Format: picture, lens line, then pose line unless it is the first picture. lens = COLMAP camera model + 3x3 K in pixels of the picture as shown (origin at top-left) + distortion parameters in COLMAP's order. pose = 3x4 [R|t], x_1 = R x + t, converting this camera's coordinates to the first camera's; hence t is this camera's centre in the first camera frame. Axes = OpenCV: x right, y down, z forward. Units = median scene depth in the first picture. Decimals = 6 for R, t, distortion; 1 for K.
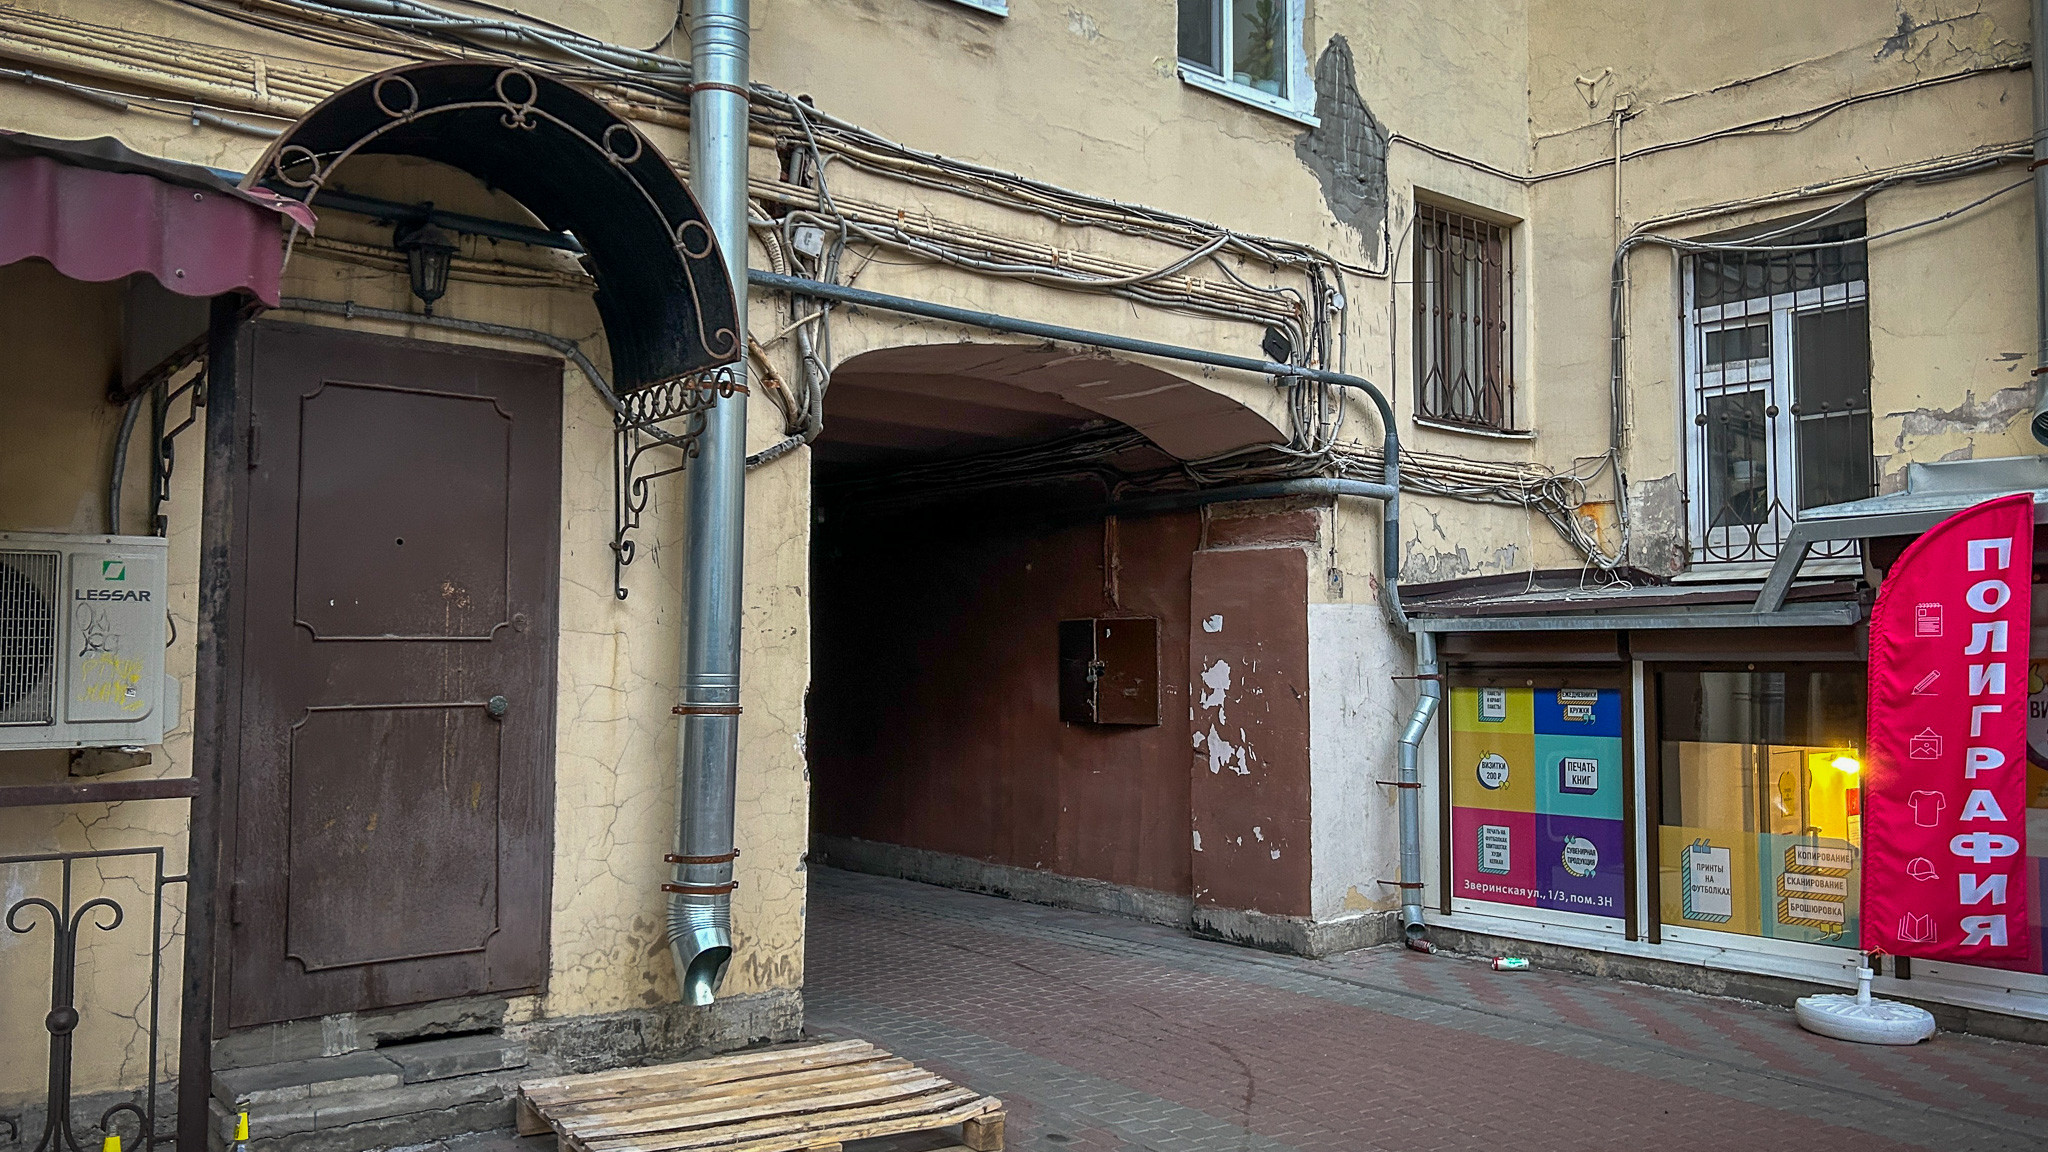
lens RADIAL K [[1533.4, 0, 1021.7], [0, 1533.4, 564.8], [0, 0, 1]] dist [0.088064, -0.139195]
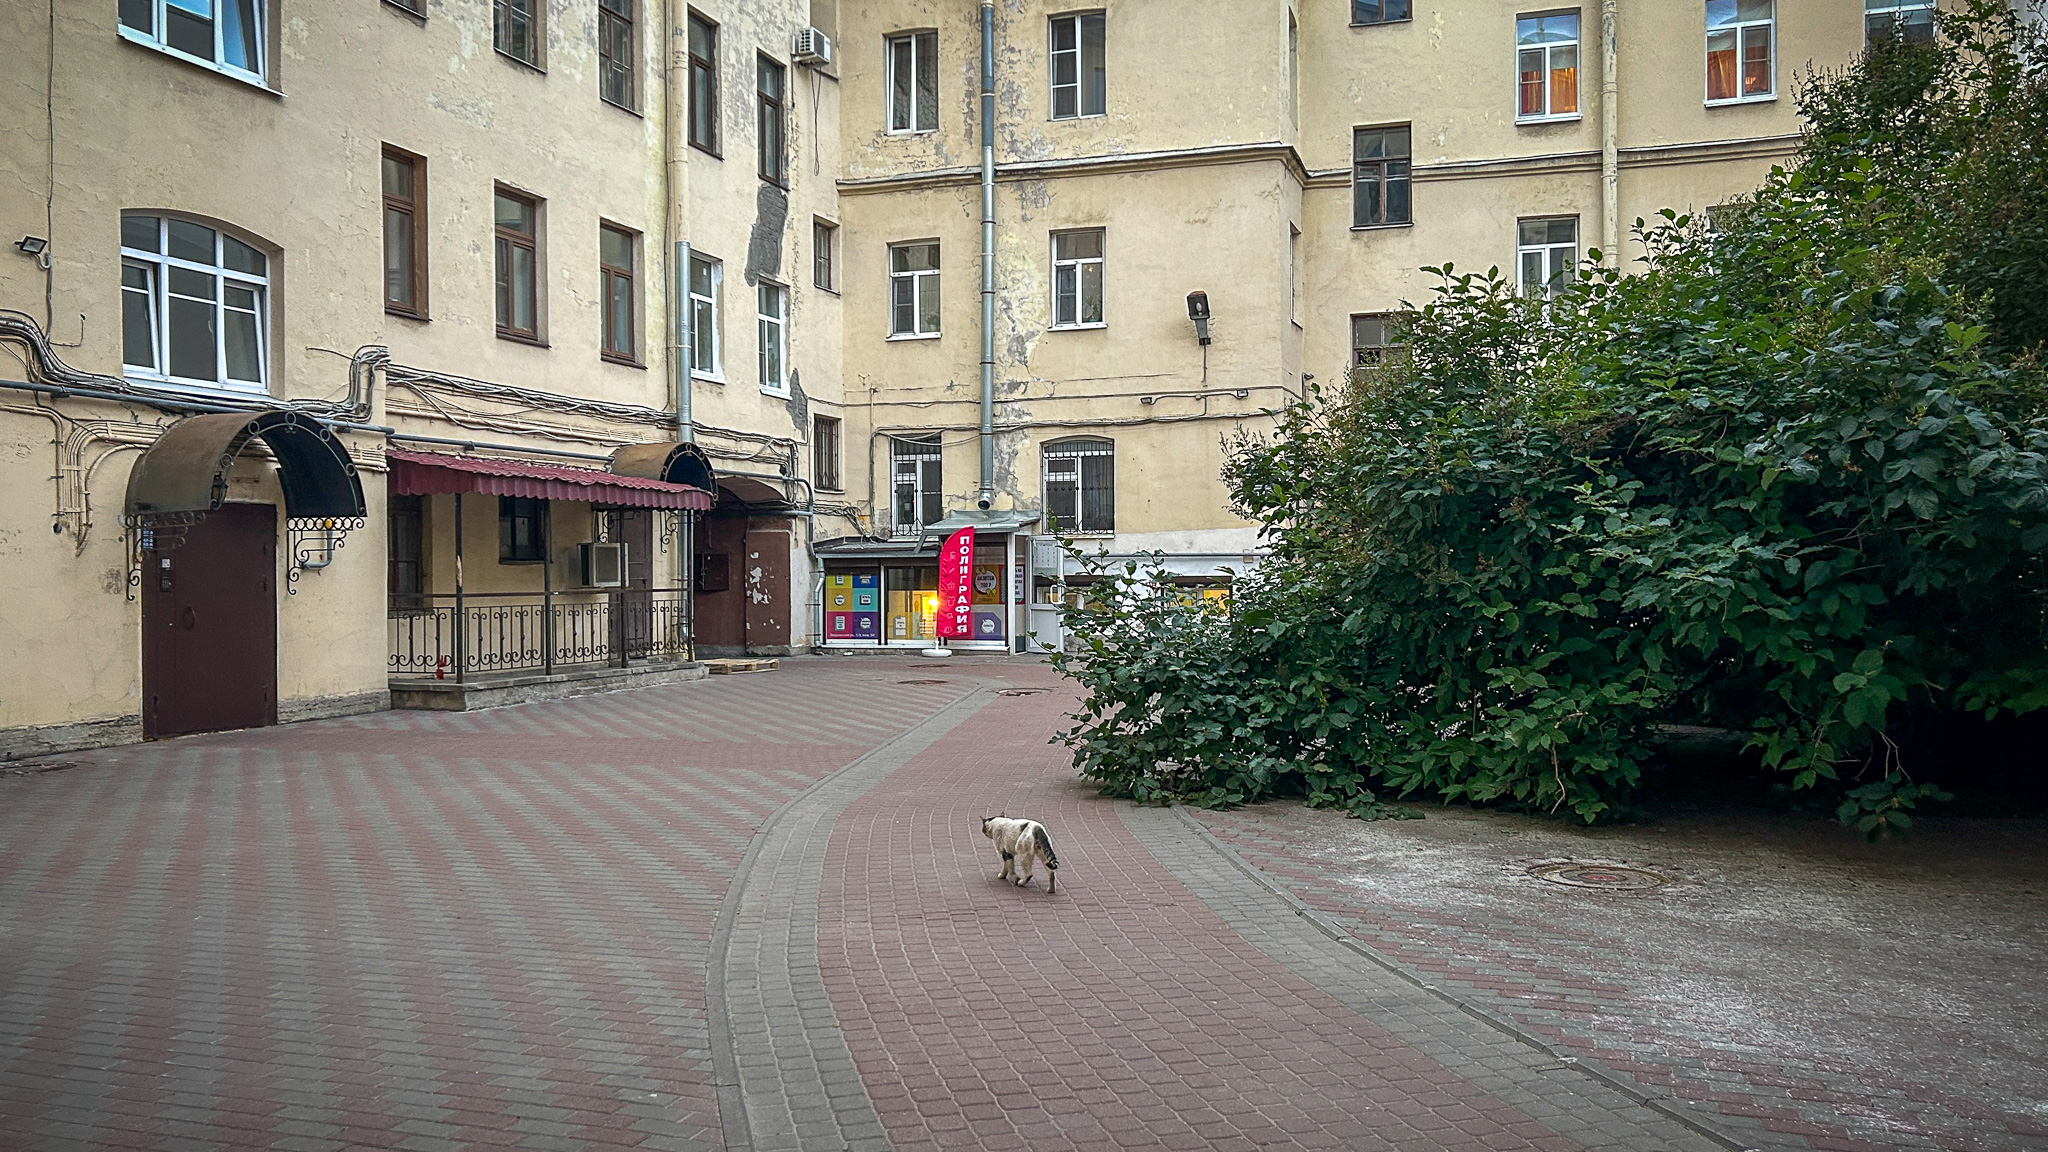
lens RADIAL K [[1533.4, 0, 1021.7], [0, 1533.4, 564.8], [0, 0, 1]] dist [0.088064, -0.139195]
pose [[0.853866, -0.009031, 0.520415, -1.064218], [-0.023539, 0.998156, 0.055942, -0.133284], [-0.519961, -0.060017, 0.852079, -1.981702]]
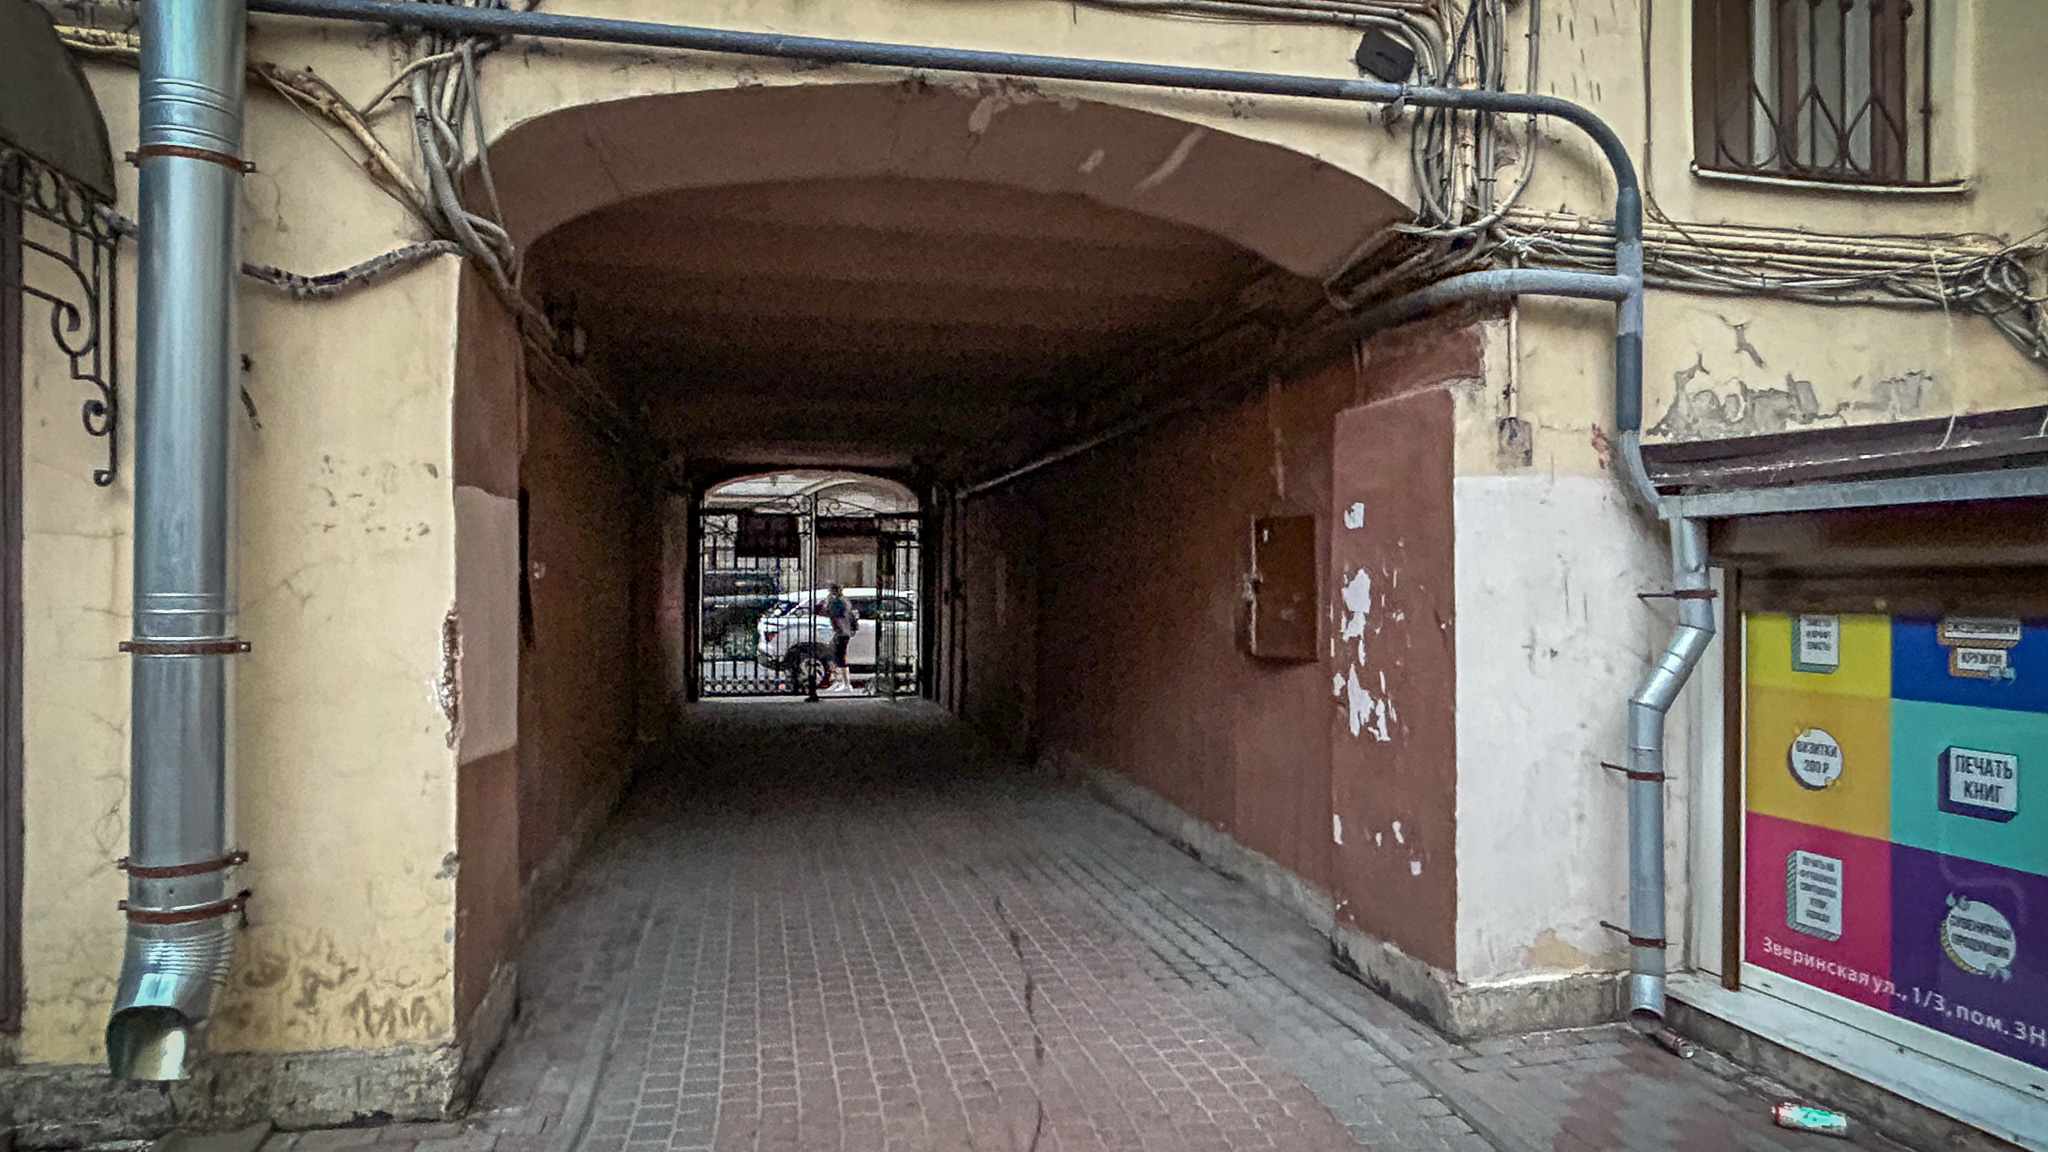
lens RADIAL K [[1217.2, 0, 1012.4], [0, 1217.2, 571.0], [0, 0, 1]] dist [-0.027029, 0.021708]
pose [[0.893038, -0.008167, -0.449906, 0.241118], [0.033676, 0.998245, 0.048722, 0.032845], [0.448718, -0.058662, 0.891746, 0.473733]]
